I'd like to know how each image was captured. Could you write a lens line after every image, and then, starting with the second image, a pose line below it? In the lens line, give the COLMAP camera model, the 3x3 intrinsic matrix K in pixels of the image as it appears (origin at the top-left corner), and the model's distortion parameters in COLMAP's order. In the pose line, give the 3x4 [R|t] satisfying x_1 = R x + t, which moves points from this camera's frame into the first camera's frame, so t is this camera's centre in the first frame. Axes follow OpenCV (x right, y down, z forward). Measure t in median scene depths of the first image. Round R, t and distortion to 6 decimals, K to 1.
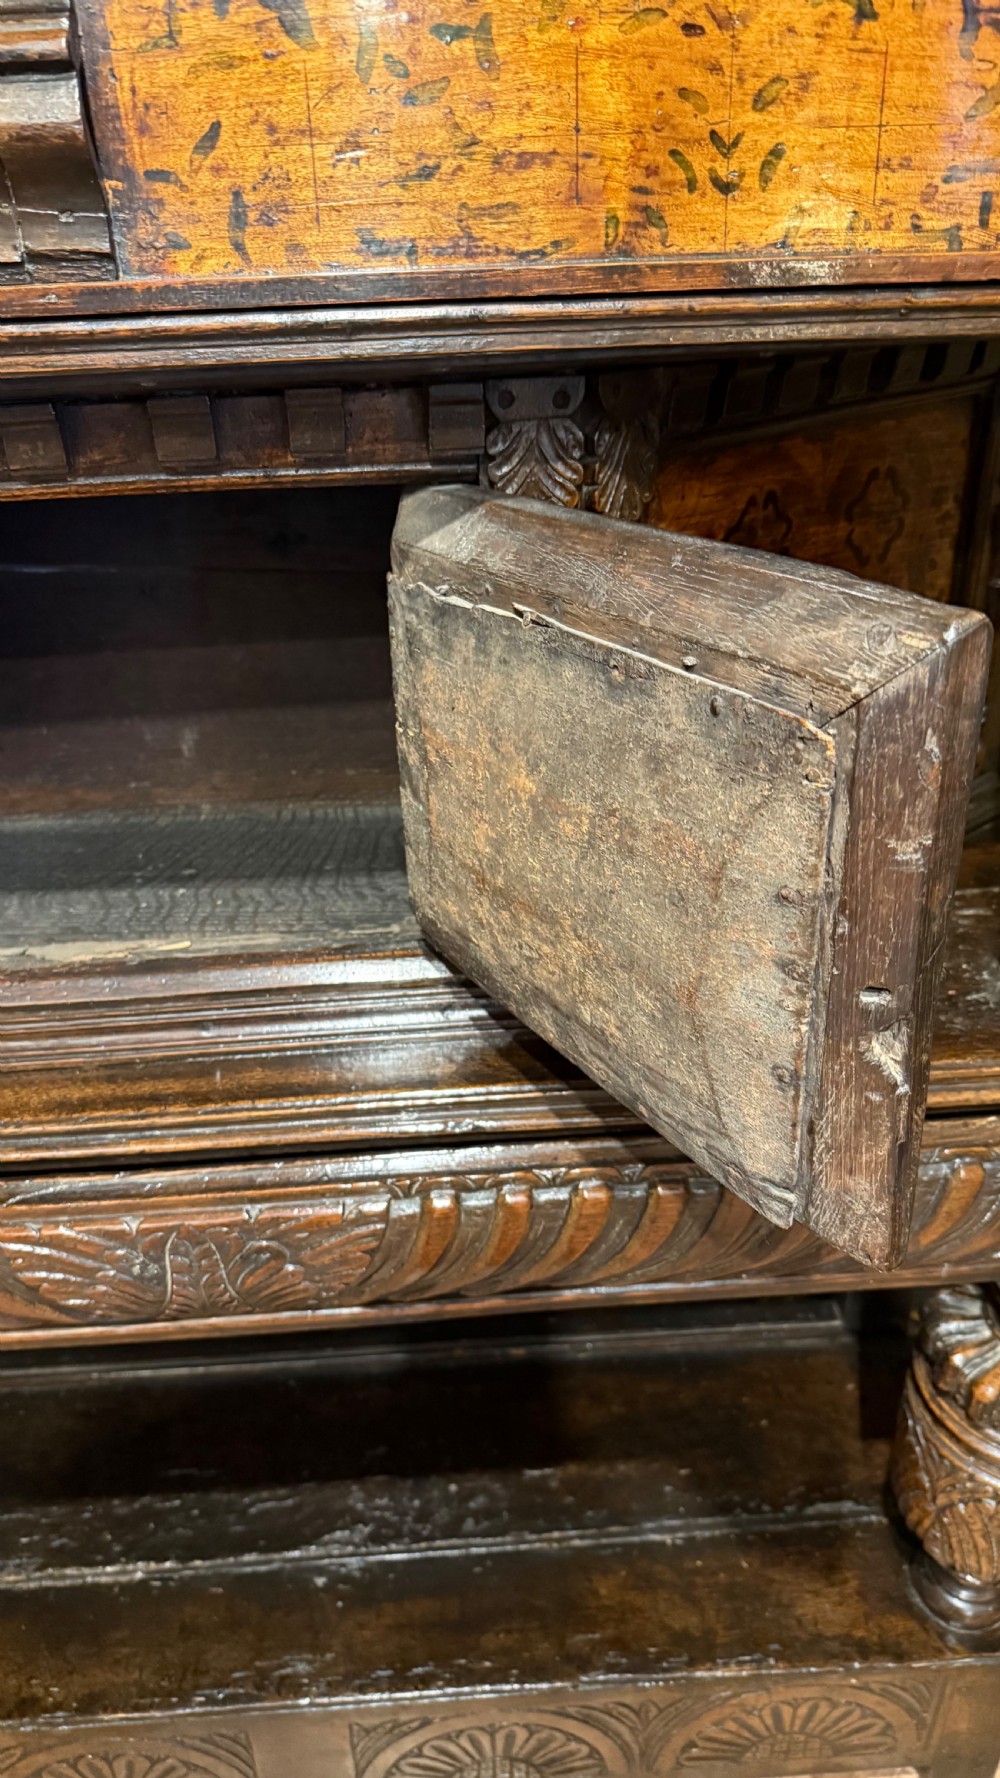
lens RADIAL K [[1285.0, 0, 501.7], [0, 1285.0, 899.4], [0, 0, 1]] dist [0.031728, -0.077898]
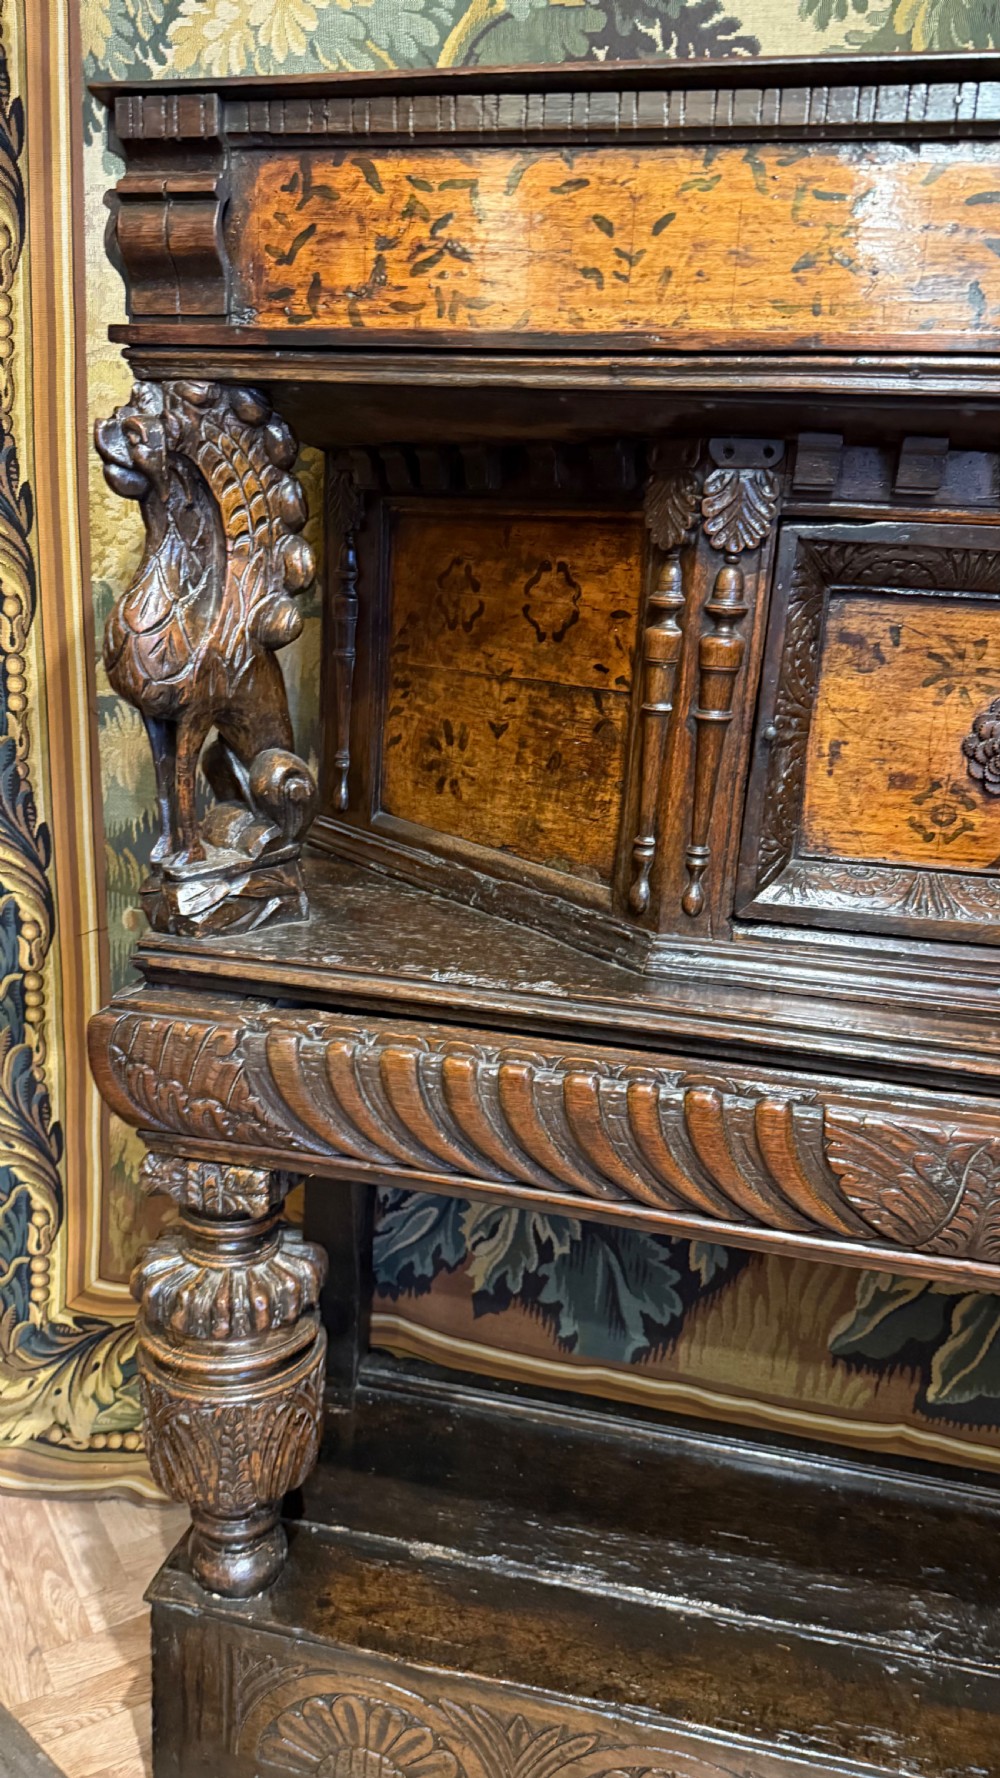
lens RADIAL K [[1253.3, 0, 486.1], [0, 1253.3, 890.1], [0, 0, 1]] dist [0.129856, -0.240212]
pose [[0.955748, 0.143502, -0.256815, -0.408701], [-0.206079, 0.949566, -0.236340, 0.391275], [0.209947, 0.278805, 0.937118, -0.189289]]
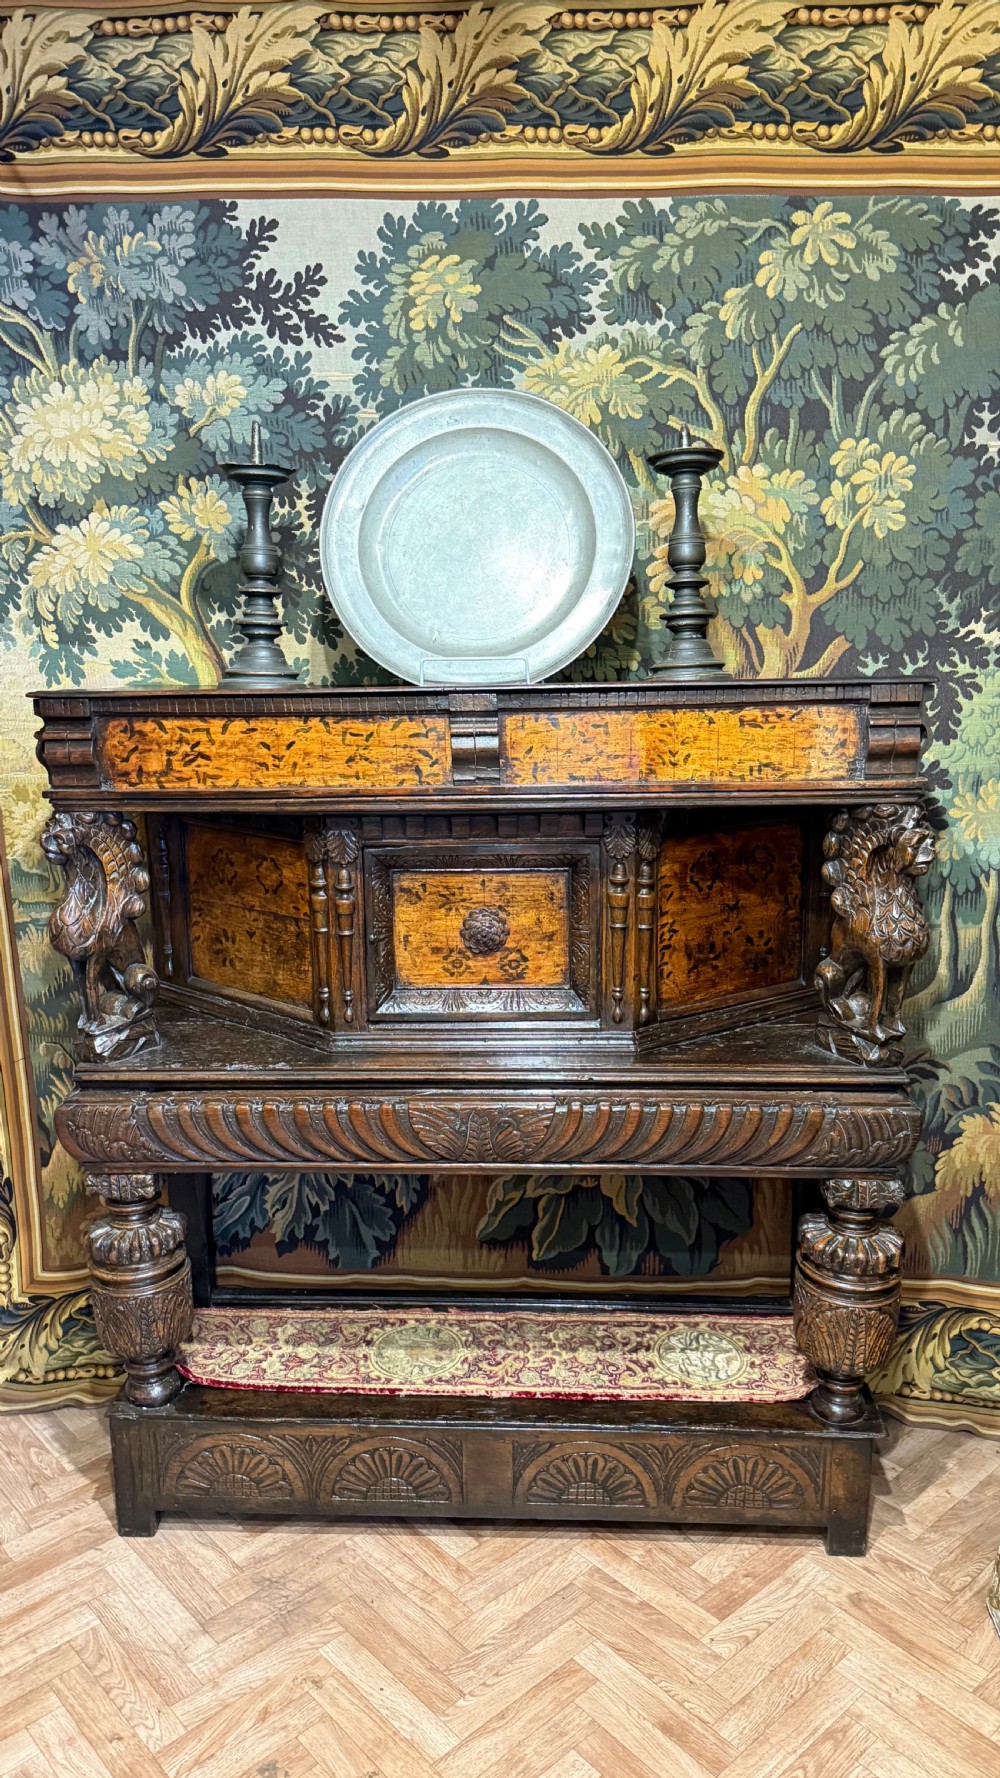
lens RADIAL K [[1238.5, 0, 500.0], [0, 1238.5, 889.0], [0, 0, 1]] dist [0.177724, -0.399102]
pose [[0.993768, 0.034270, -0.106066, 0.052284], [-0.063541, 0.955984, -0.286455, 0.540584], [0.091581, 0.291409, 0.952205, -1.518352]]
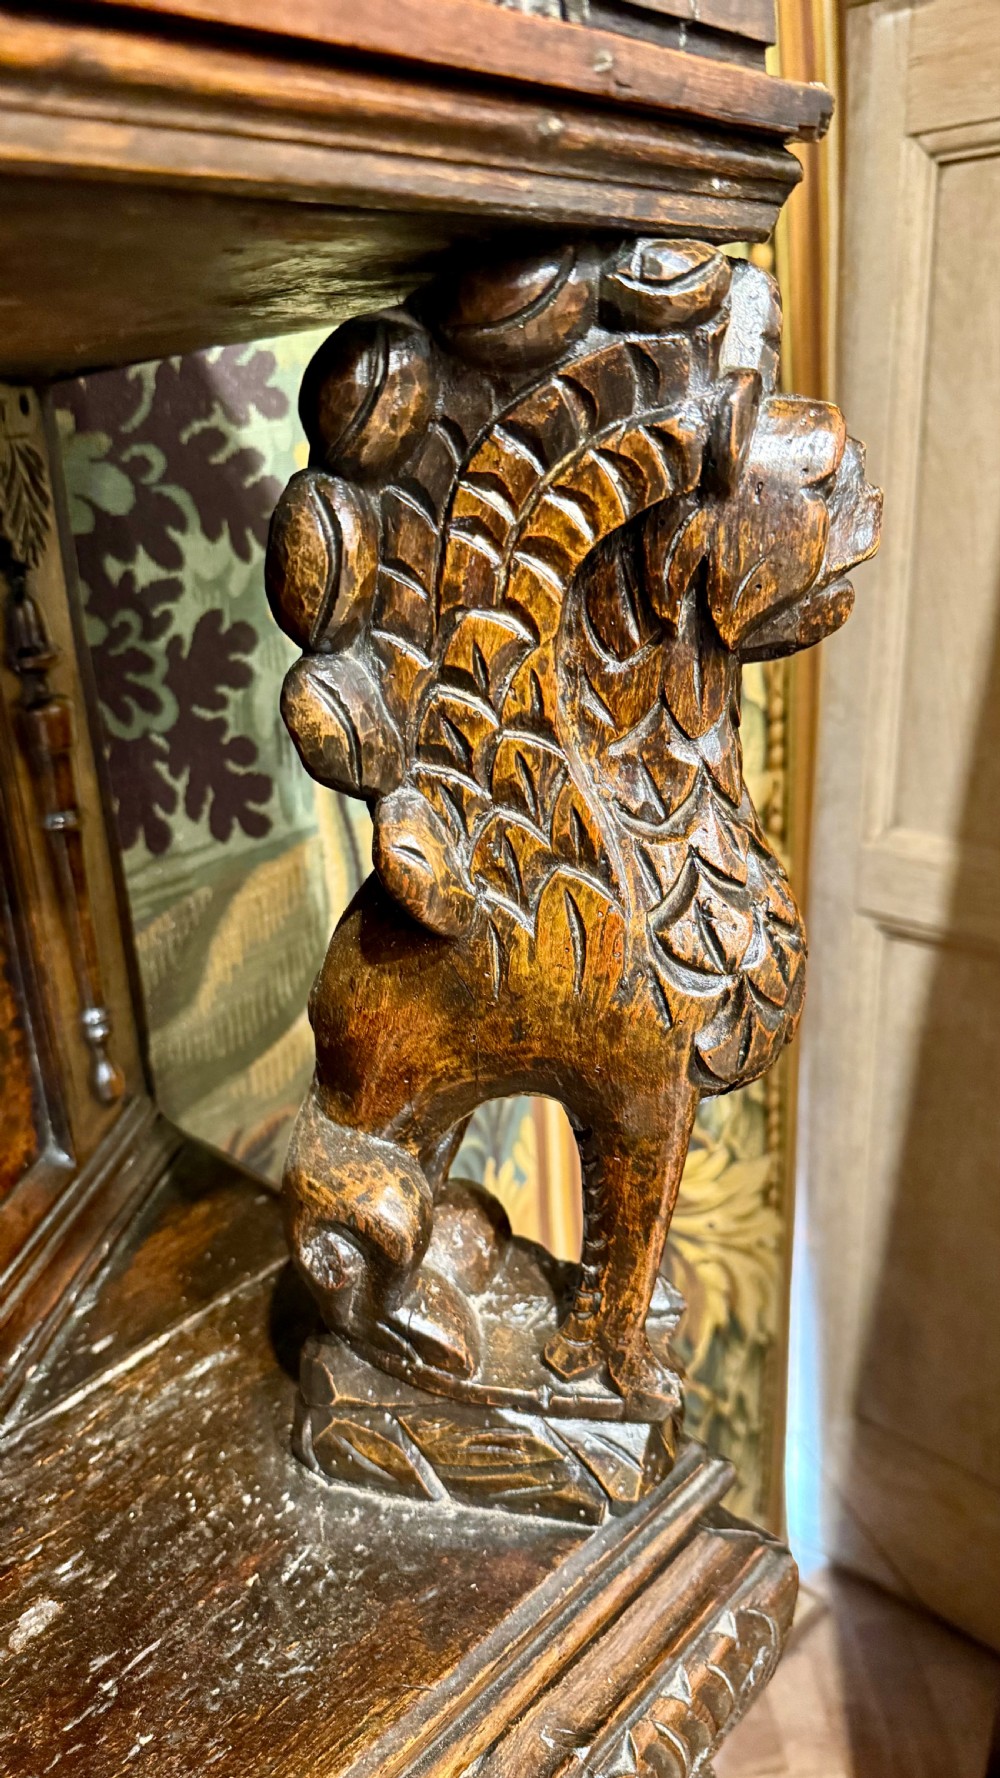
lens RADIAL K [[1285.0, 0, 501.7], [0, 1285.0, 899.4], [0, 0, 1]] dist [0.031728, -0.077898]
pose [[0.724621, -0.245179, 0.644058, 0.171713], [0.348755, 0.936528, -0.035863, -0.142288], [-0.594386, 0.250606, 0.764135, 0.514450]]
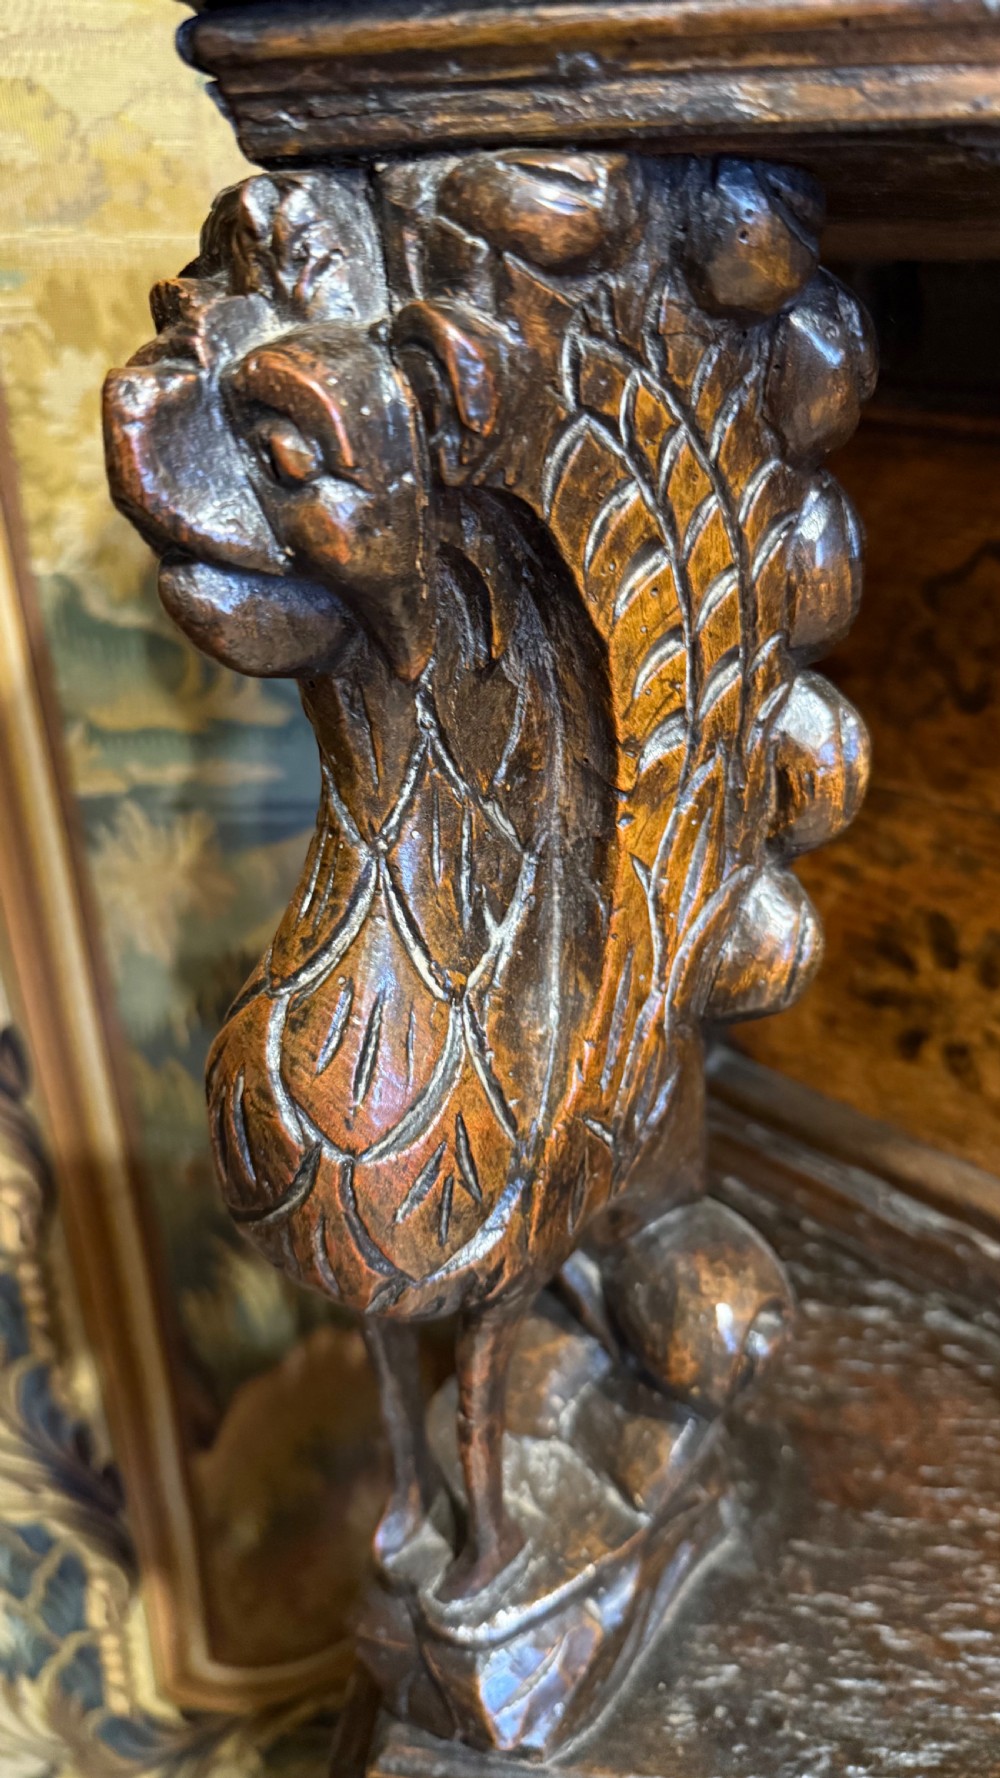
lens RADIAL K [[1317.0, 0, 500.0], [0, 1317.0, 889.0], [0, 0, 1]] dist [-0.001678, -0.038652]
pose [[0.975644, 0.096073, -0.197204, -0.951053], [-0.109579, 0.992241, -0.058736, -0.092291], [0.190031, 0.078914, 0.978601, 0.449209]]
